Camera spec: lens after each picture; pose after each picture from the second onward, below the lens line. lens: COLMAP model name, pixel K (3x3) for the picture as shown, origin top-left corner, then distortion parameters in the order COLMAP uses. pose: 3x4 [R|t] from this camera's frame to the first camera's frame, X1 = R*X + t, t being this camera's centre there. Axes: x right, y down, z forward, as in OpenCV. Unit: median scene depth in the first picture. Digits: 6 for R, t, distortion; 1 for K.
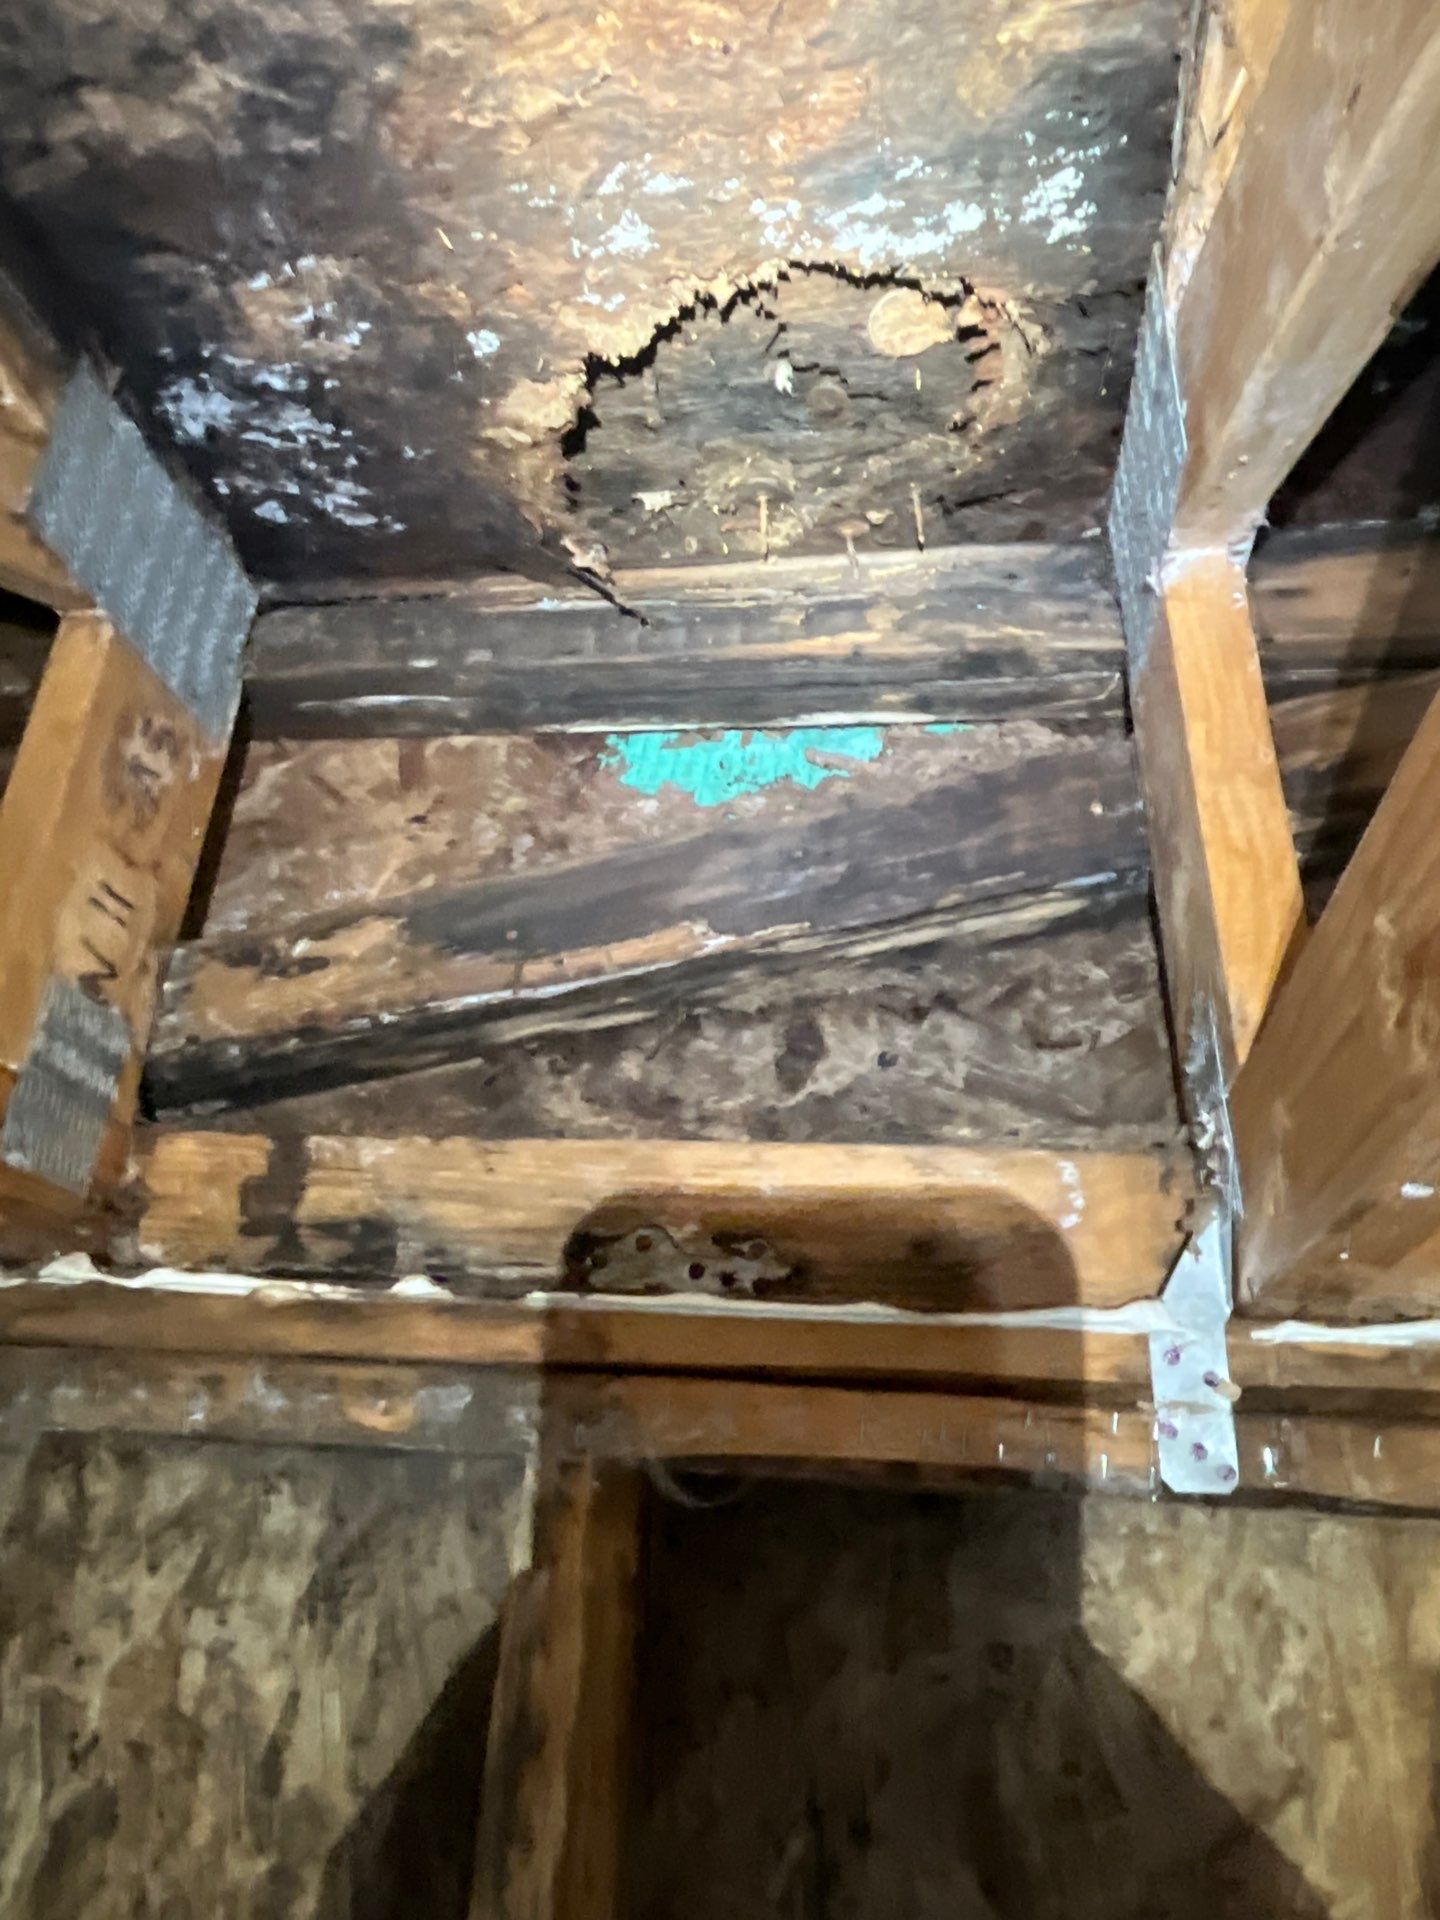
lens RADIAL K [[1332.0, 0, 720.0], [0, 1332.0, 960.0], [0, 0, 1]] dist [-0.017652, -0.001737]
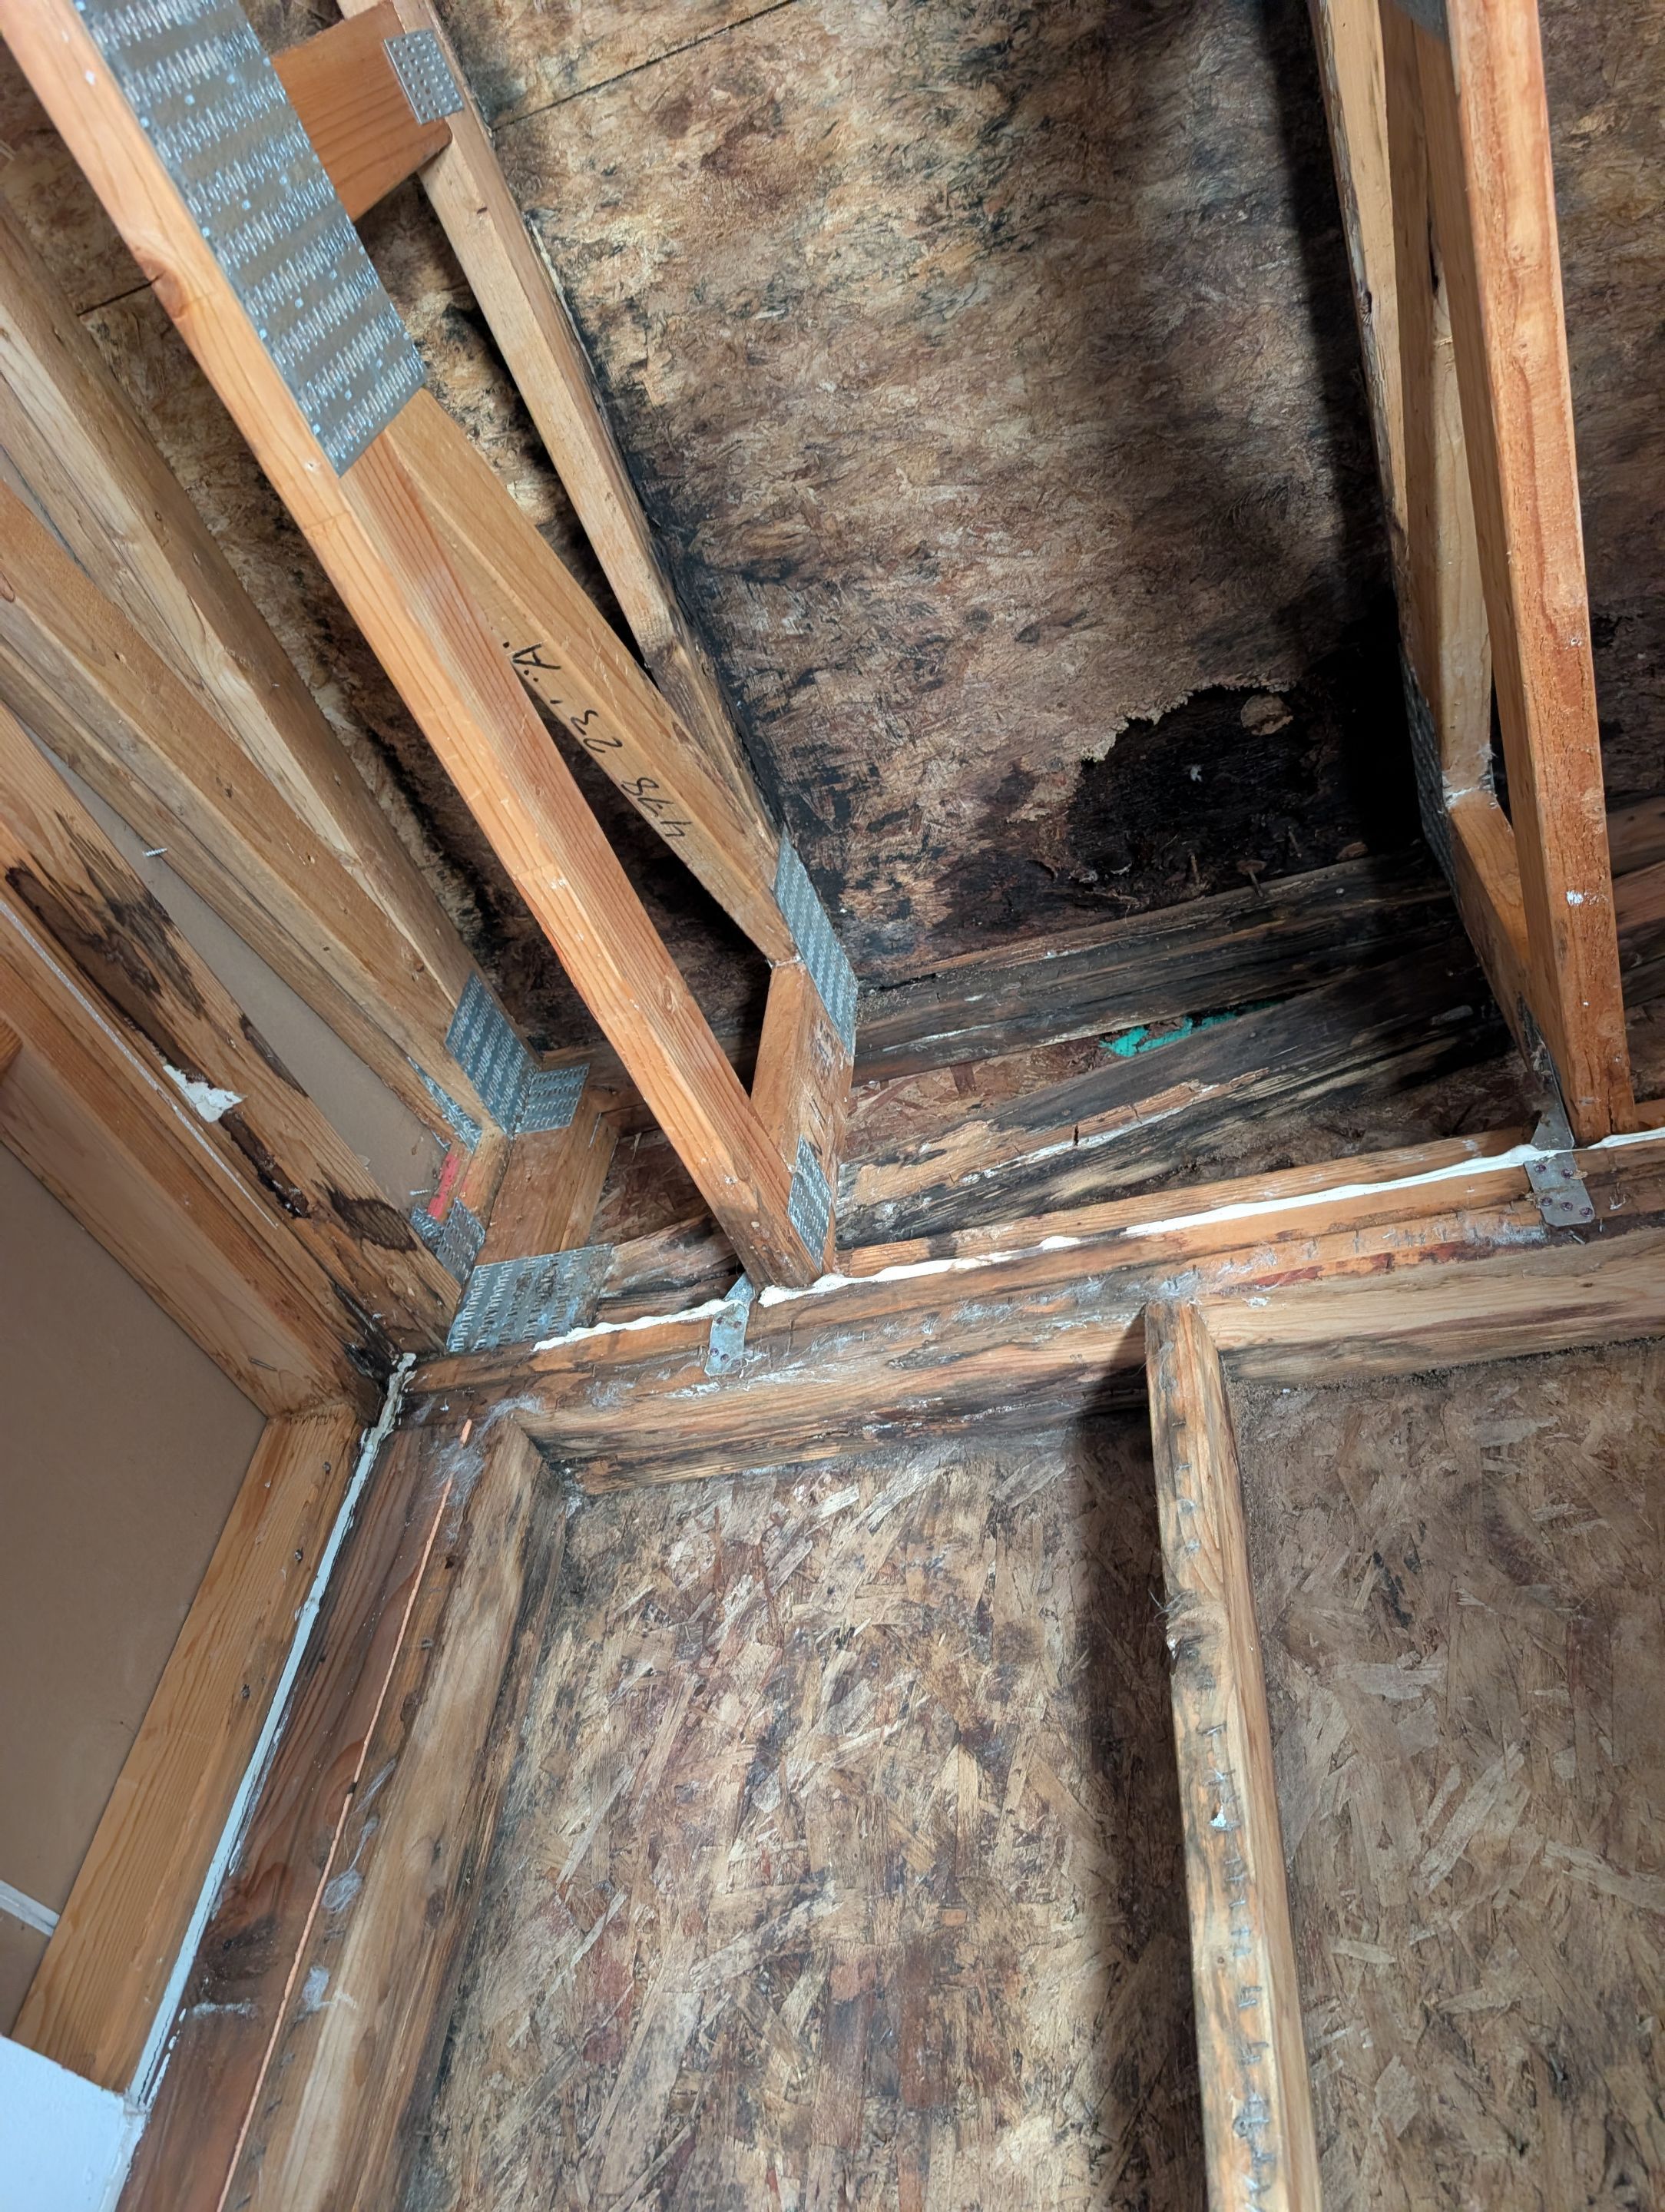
lens RADIAL K [[1587.4, 0, 832.5], [0, 1587.4, 1106.0], [0, 0, 1]] dist [0.030890, -0.000197]
pose [[0.981057, -0.128594, -0.144884, -0.167051], [0.060057, 0.912948, -0.403631, 0.738682], [0.184176, 0.387284, 0.903377, -0.738052]]
